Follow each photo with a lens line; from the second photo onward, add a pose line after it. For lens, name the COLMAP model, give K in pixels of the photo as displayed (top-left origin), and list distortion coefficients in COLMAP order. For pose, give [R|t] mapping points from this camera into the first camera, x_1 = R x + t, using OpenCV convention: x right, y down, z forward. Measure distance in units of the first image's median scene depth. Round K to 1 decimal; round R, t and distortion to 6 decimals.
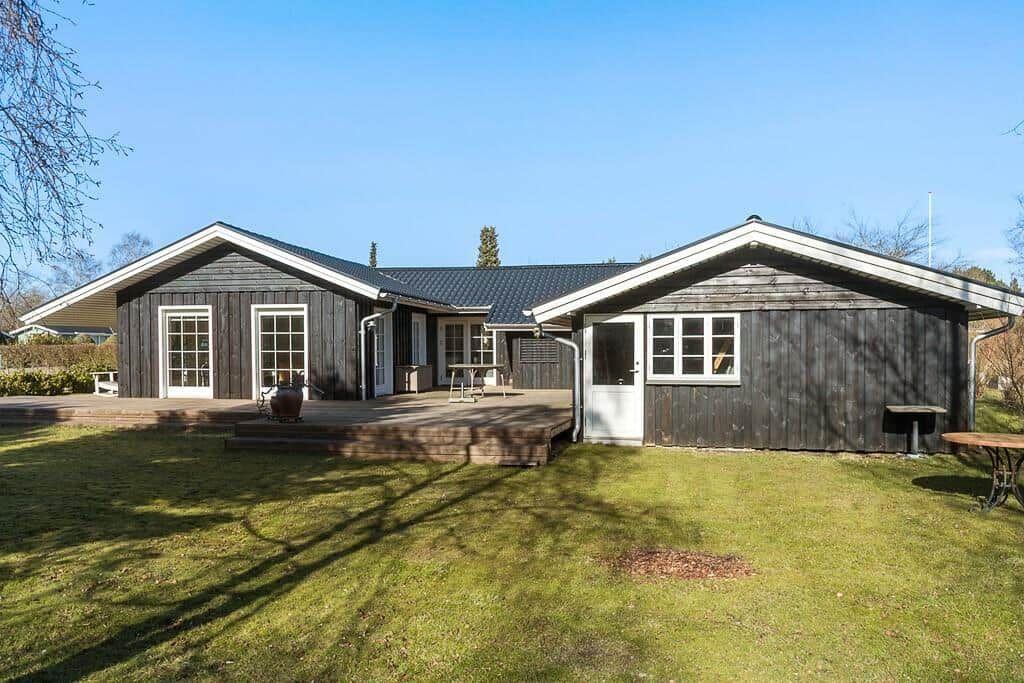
lens RADIAL K [[541.0, 0, 512.5], [0, 541.0, 343.9], [0, 0, 1]] dist [-0.009038, -0.002643]
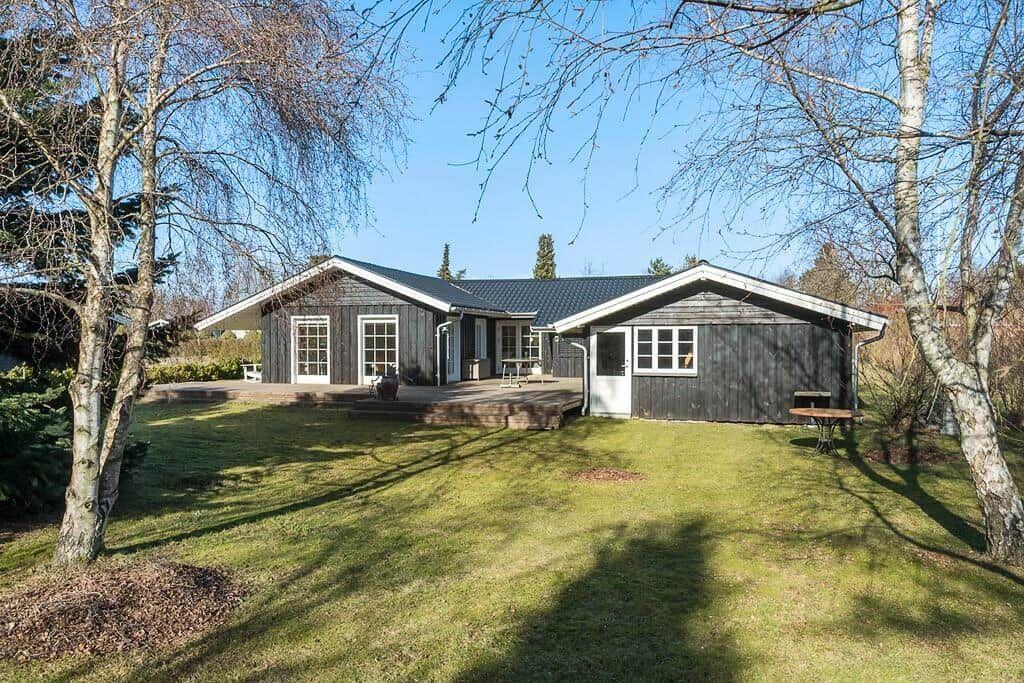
lens RADIAL K [[541.0, 0, 550.2], [0, 541.0, 302.5], [0, 0, 1]] dist [-0.009038, -0.002643]
pose [[0.998070, -0.004616, -0.061921, 0.124143], [0.001487, 0.998723, -0.050492, -0.049650], [0.062075, 0.050303, 0.996803, -0.478340]]
